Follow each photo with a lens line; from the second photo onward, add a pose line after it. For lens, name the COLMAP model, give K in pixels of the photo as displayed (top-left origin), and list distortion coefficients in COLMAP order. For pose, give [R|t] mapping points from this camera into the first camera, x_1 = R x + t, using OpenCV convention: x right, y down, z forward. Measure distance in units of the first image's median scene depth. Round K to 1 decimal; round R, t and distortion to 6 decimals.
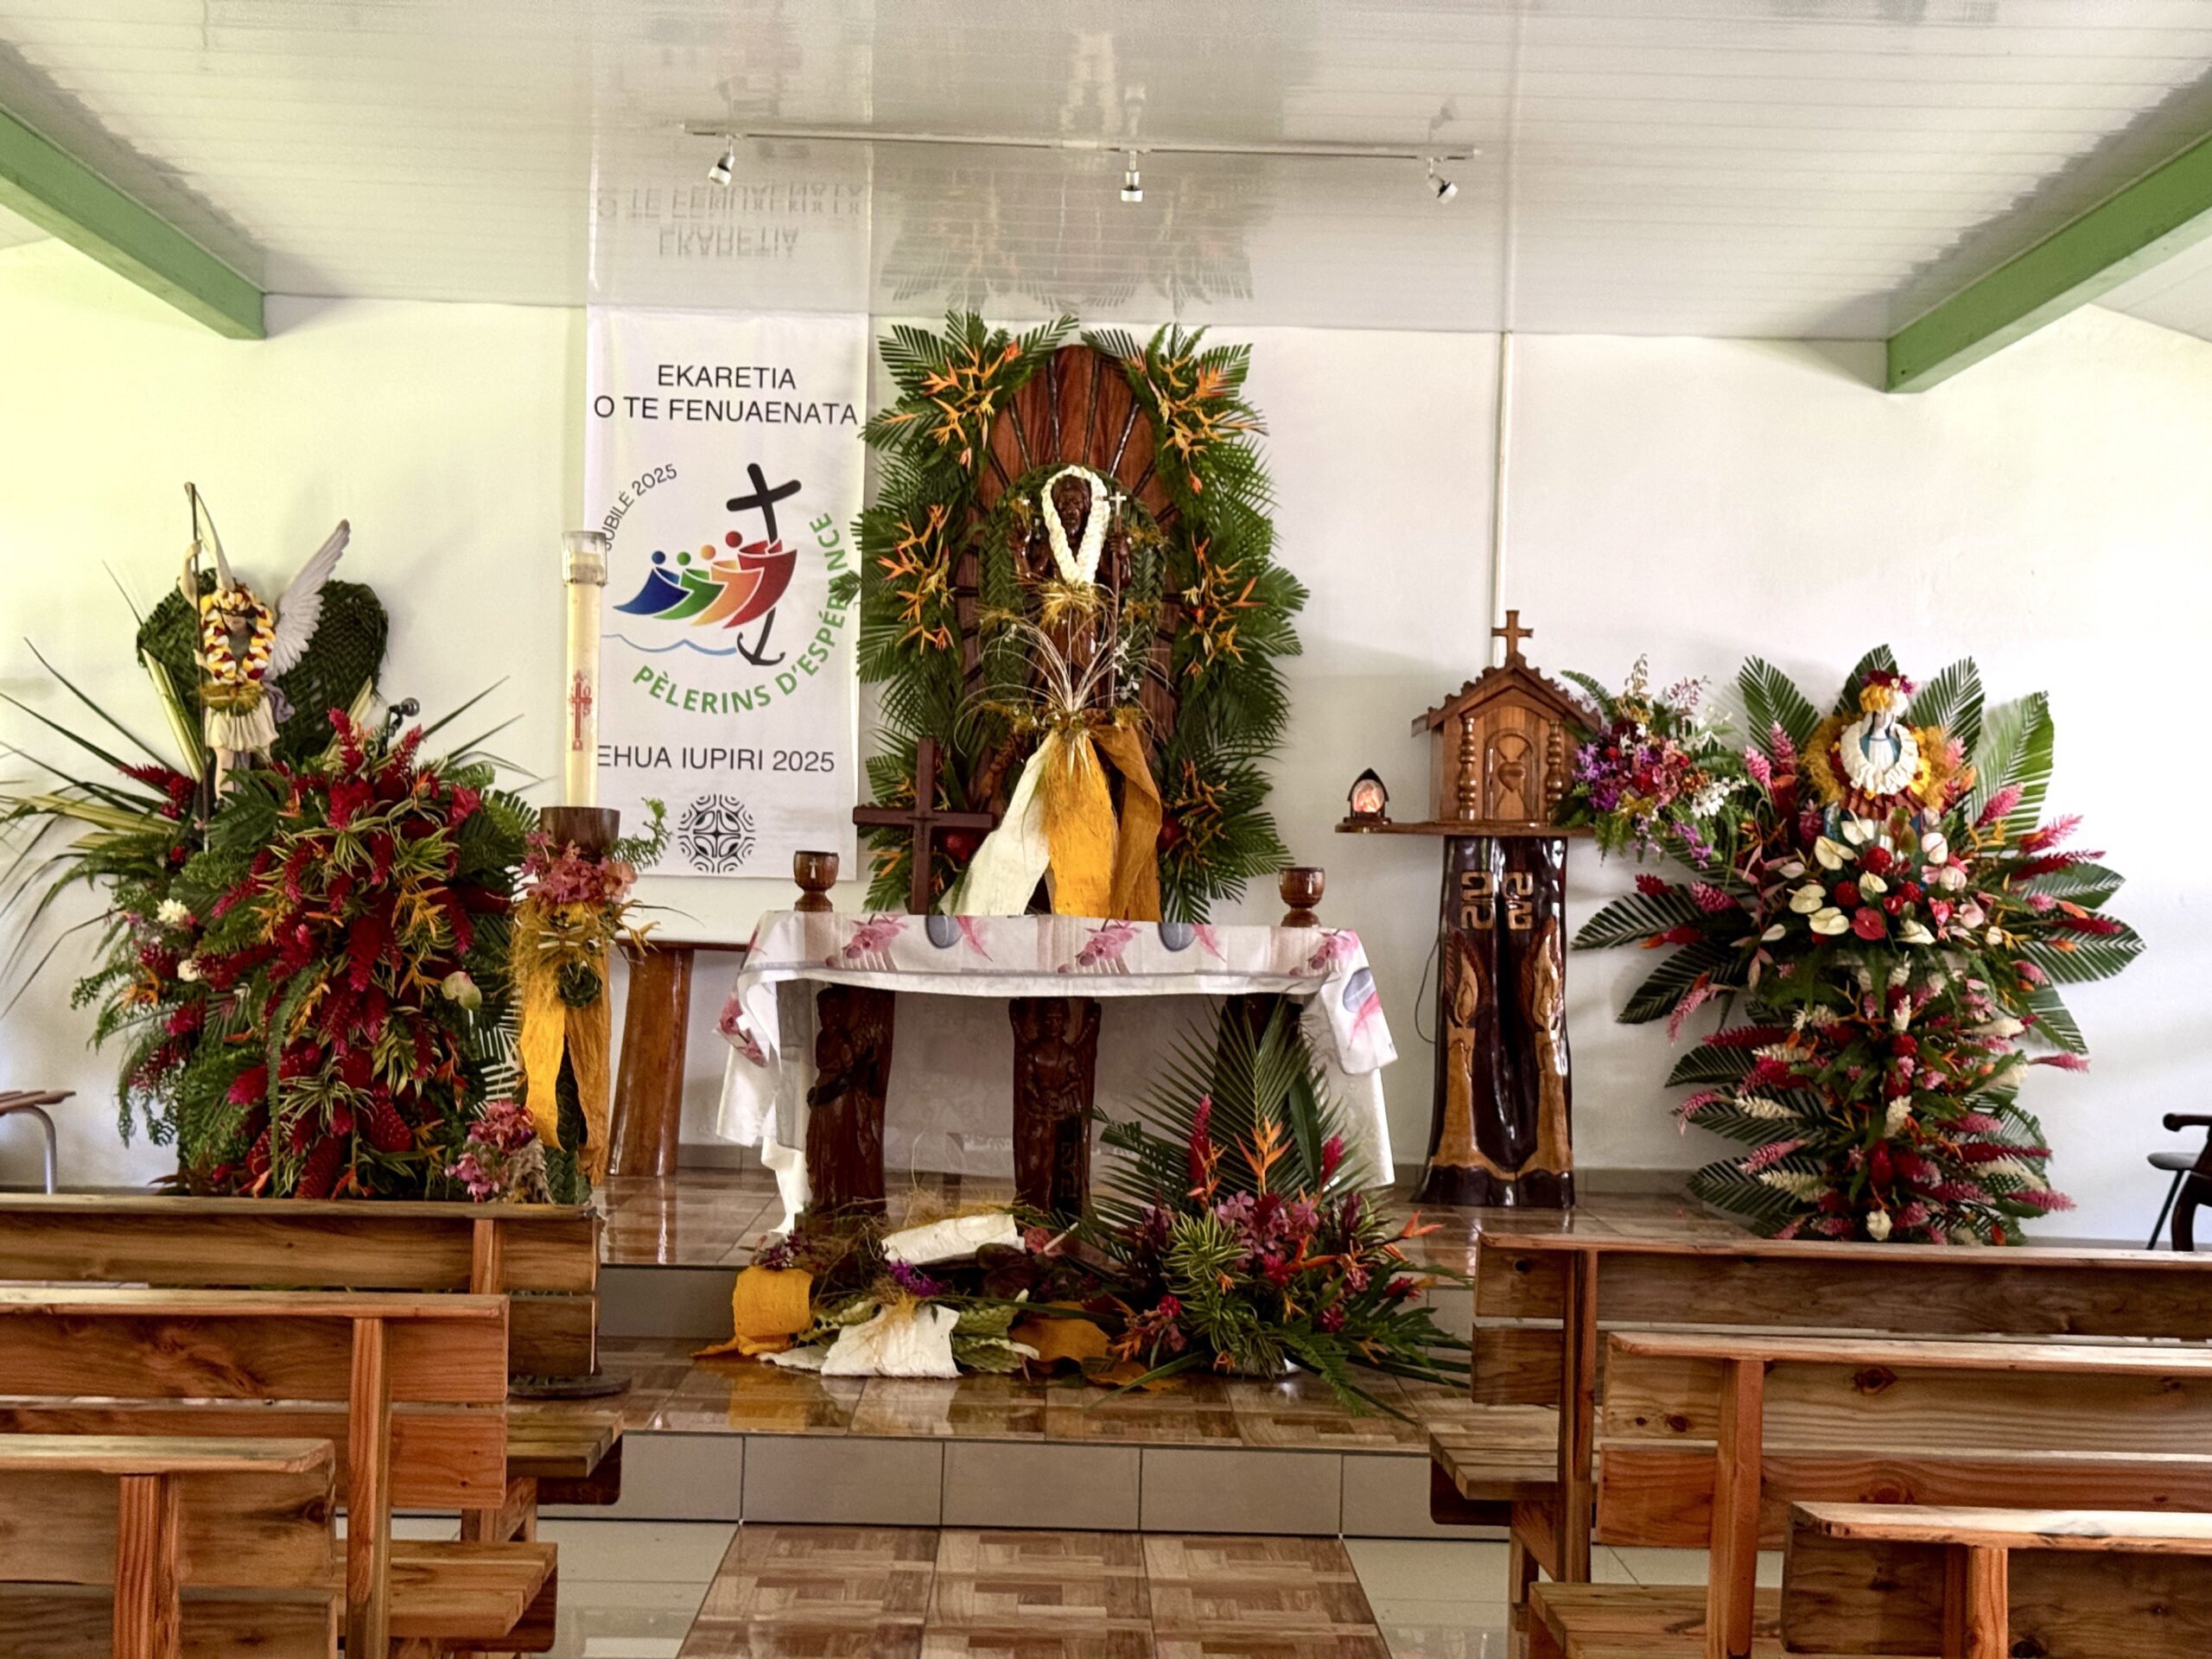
lens RADIAL K [[3056.3, 0, 1092.4], [0, 3056.3, 828.9], [0, 0, 1]] dist [0.089439, 0.000000]
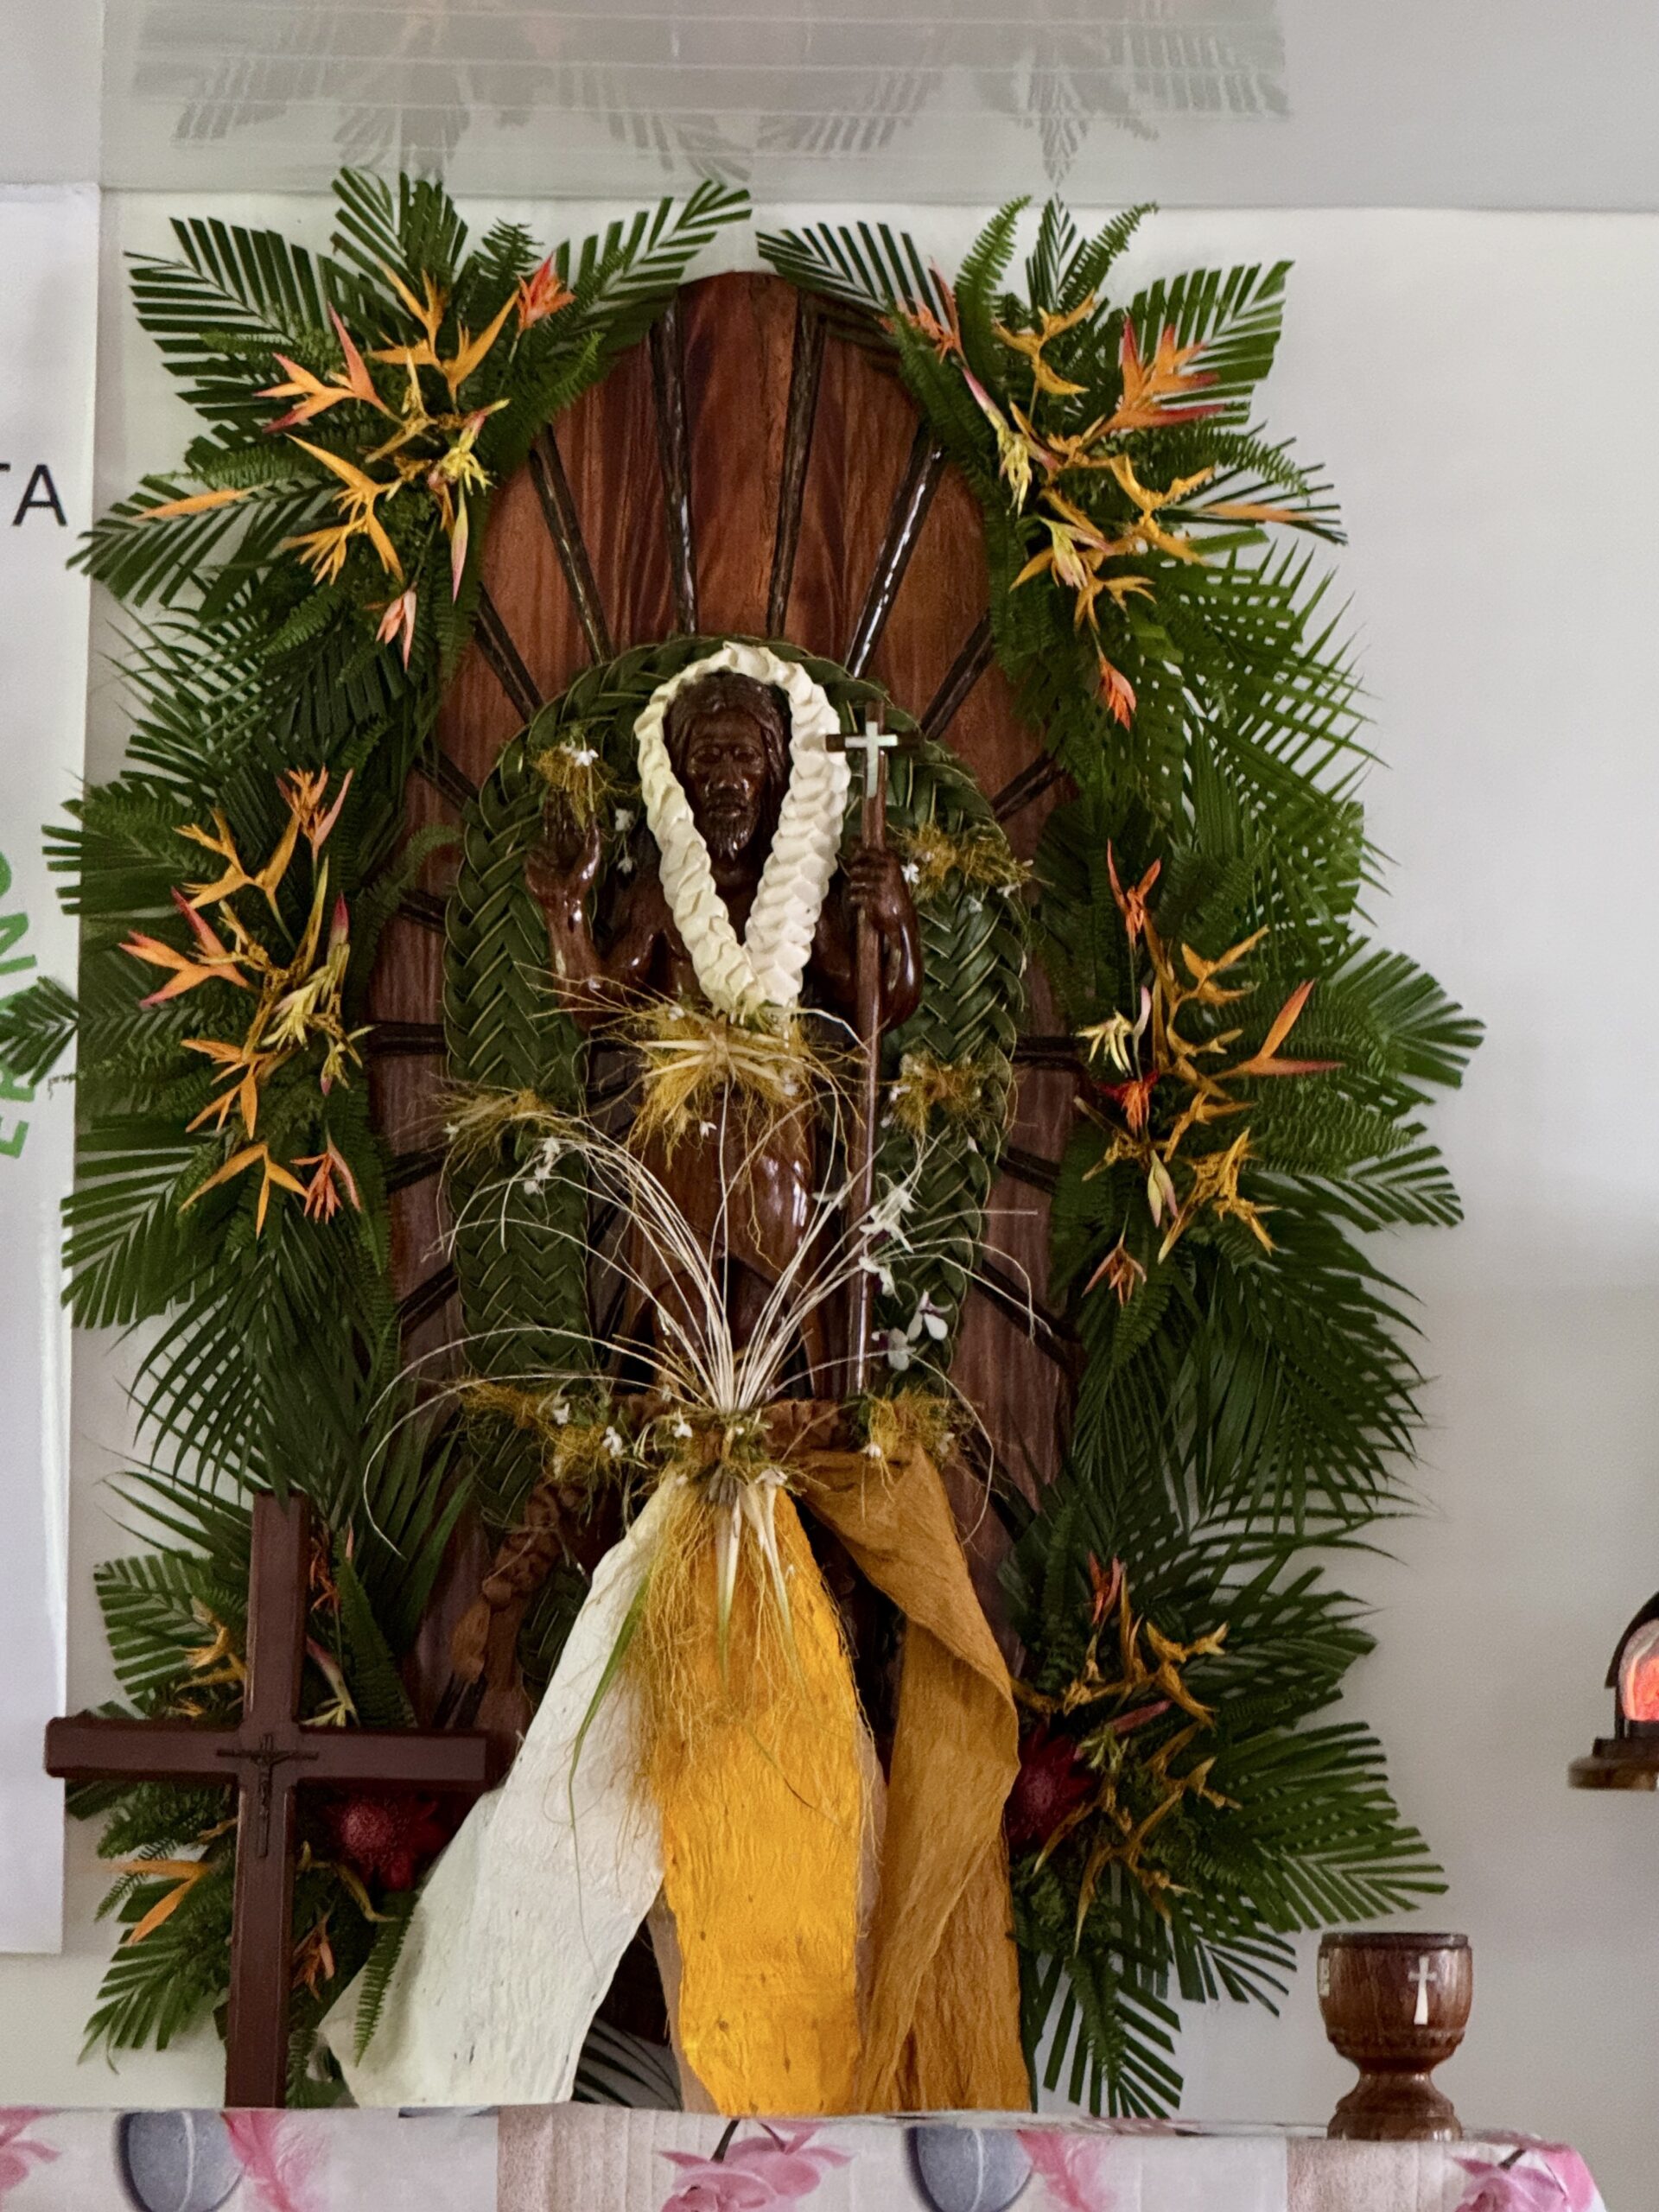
lens RADIAL K [[8372.7, 0, 835.4], [0, 8372.7, 1103.3], [0, 0, 1]] dist [0.195975, 0.000000]
pose [[0.999649, -0.011886, -0.023689, 0.024912], [0.010109, 0.997225, -0.073755, -0.005931], [0.024500, 0.073490, 0.996995, 0.131190]]
